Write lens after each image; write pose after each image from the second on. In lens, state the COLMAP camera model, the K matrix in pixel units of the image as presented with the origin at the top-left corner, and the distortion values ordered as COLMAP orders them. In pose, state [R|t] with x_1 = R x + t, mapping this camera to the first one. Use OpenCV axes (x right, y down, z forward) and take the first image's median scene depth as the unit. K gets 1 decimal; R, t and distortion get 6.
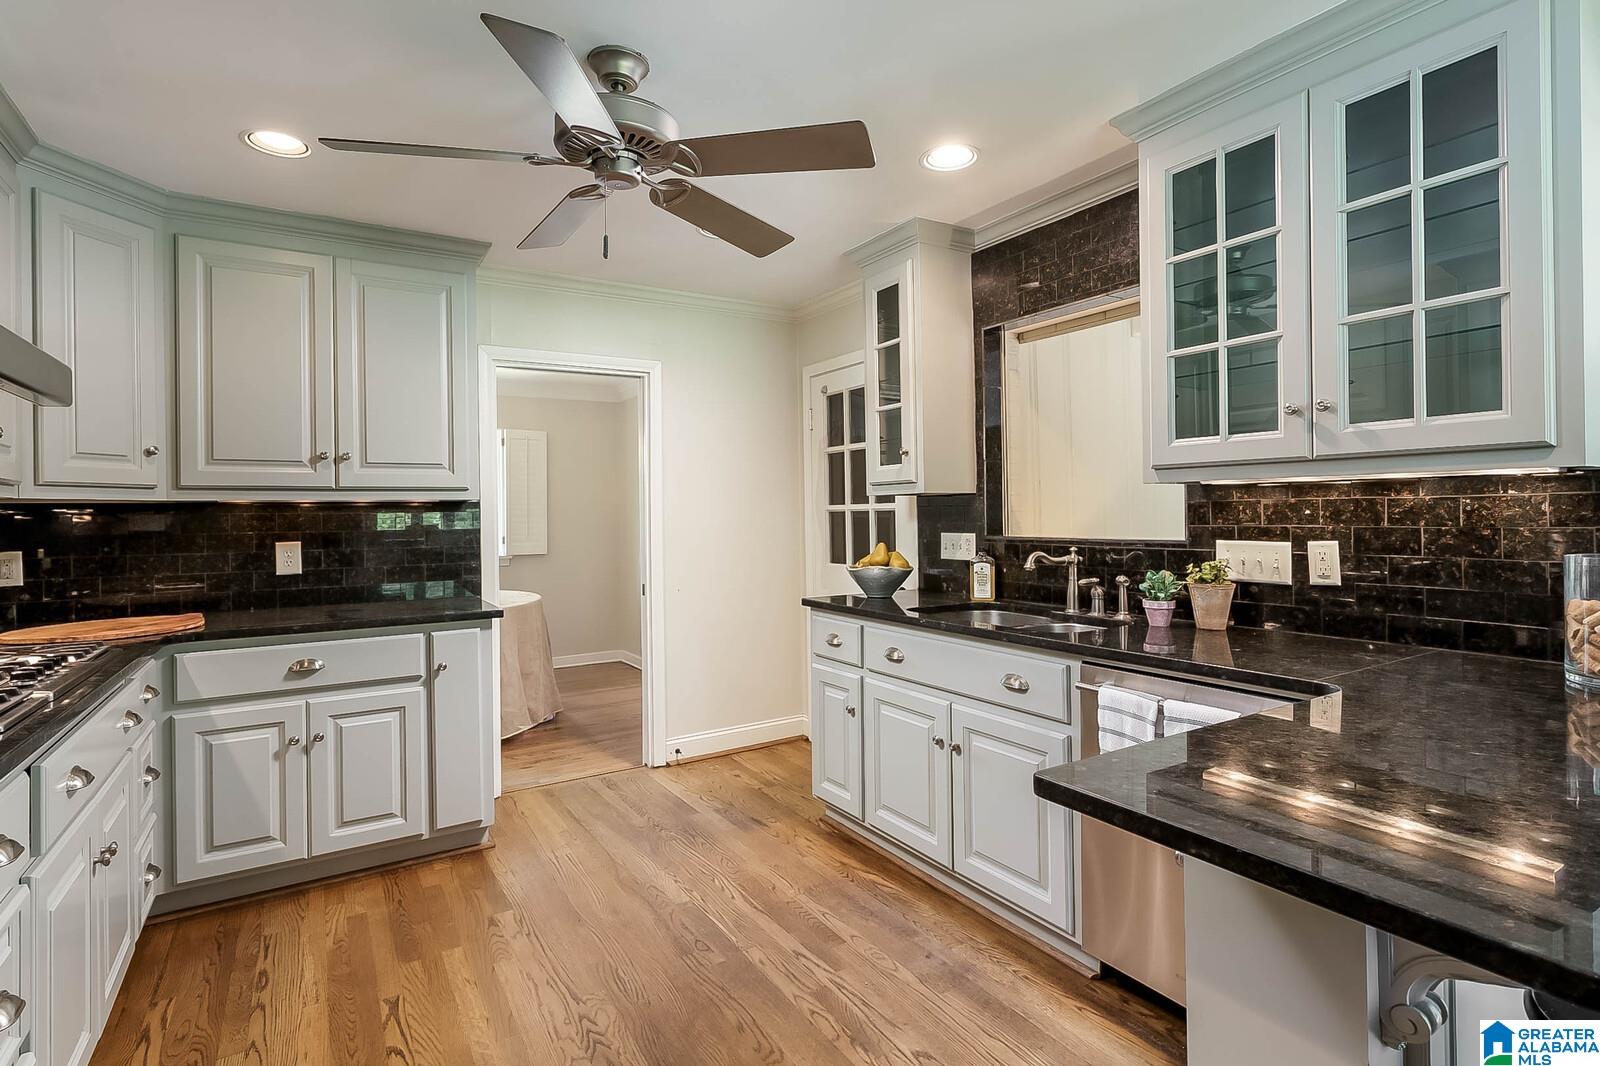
lens RADIAL K [[776.6, 0, 800.0], [0, 776.6, 533.0], [0, 0, 1]] dist [0.009635, -0.000052]
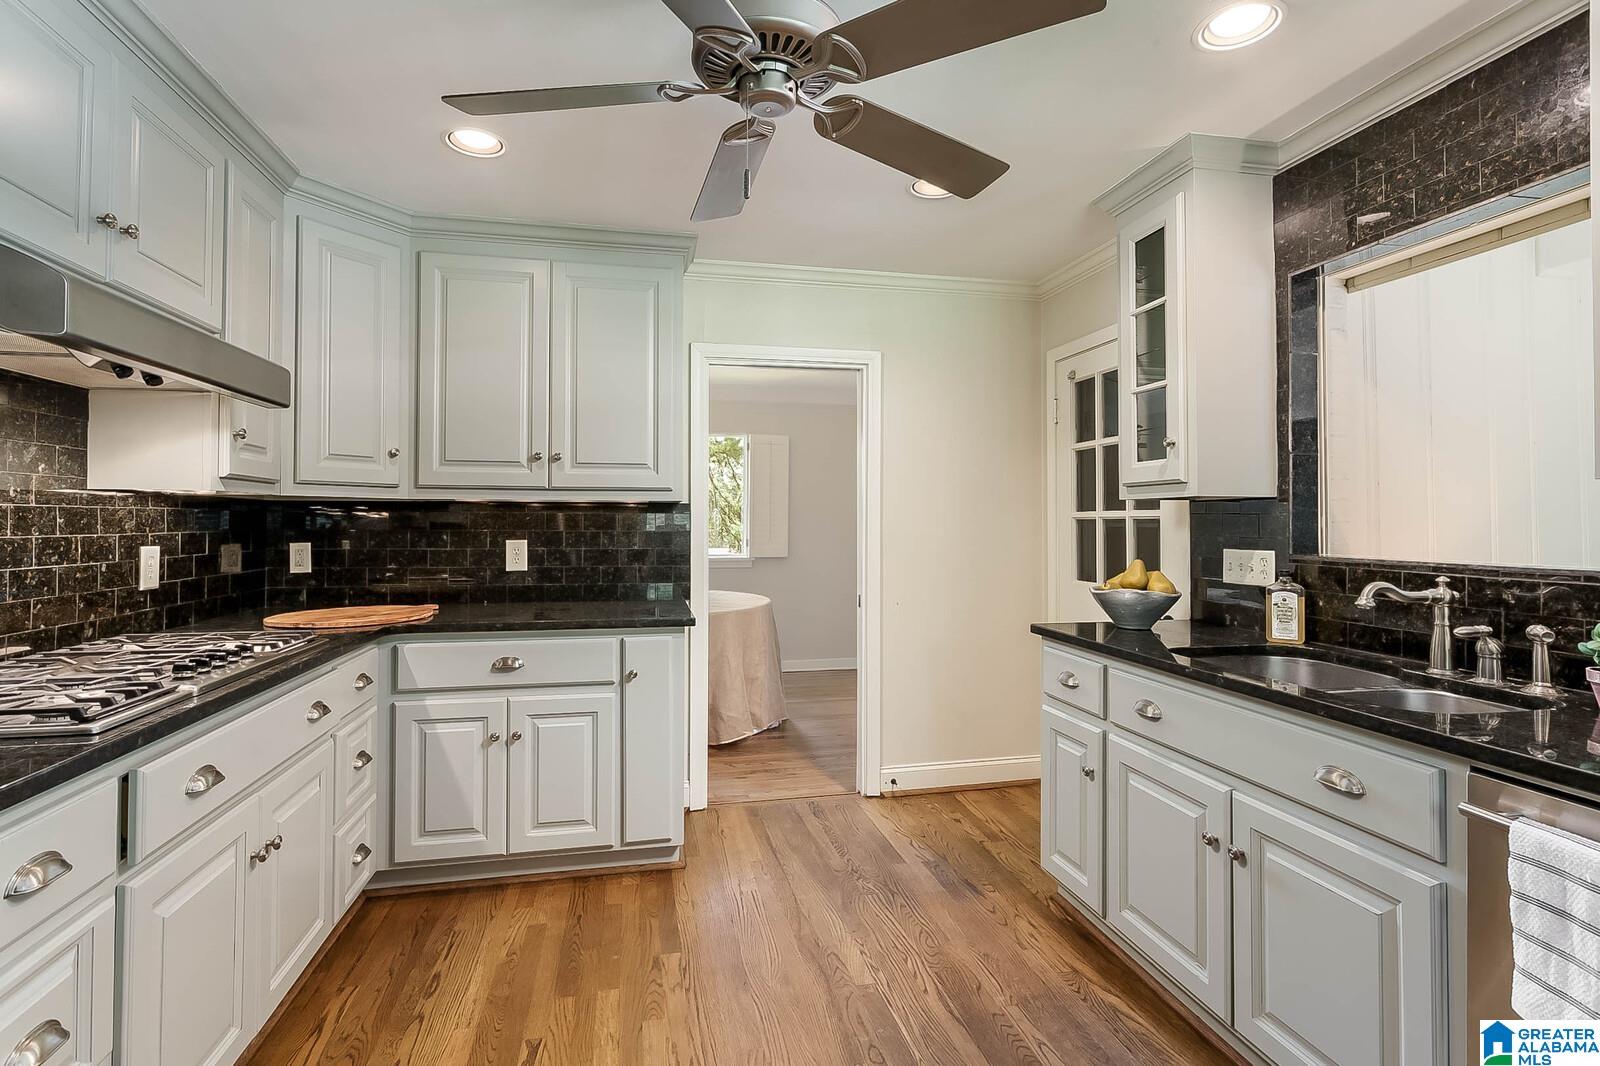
lens RADIAL K [[762.8, 0, 796.9], [0, 762.8, 520.5], [0, 0, 1]] dist [0.002744, 0.001433]
pose [[0.942329, 0.016026, -0.334303, 0.041887], [-0.024197, 0.999501, -0.020291, -0.003090], [0.333811, 0.027209, 0.942247, 0.172355]]
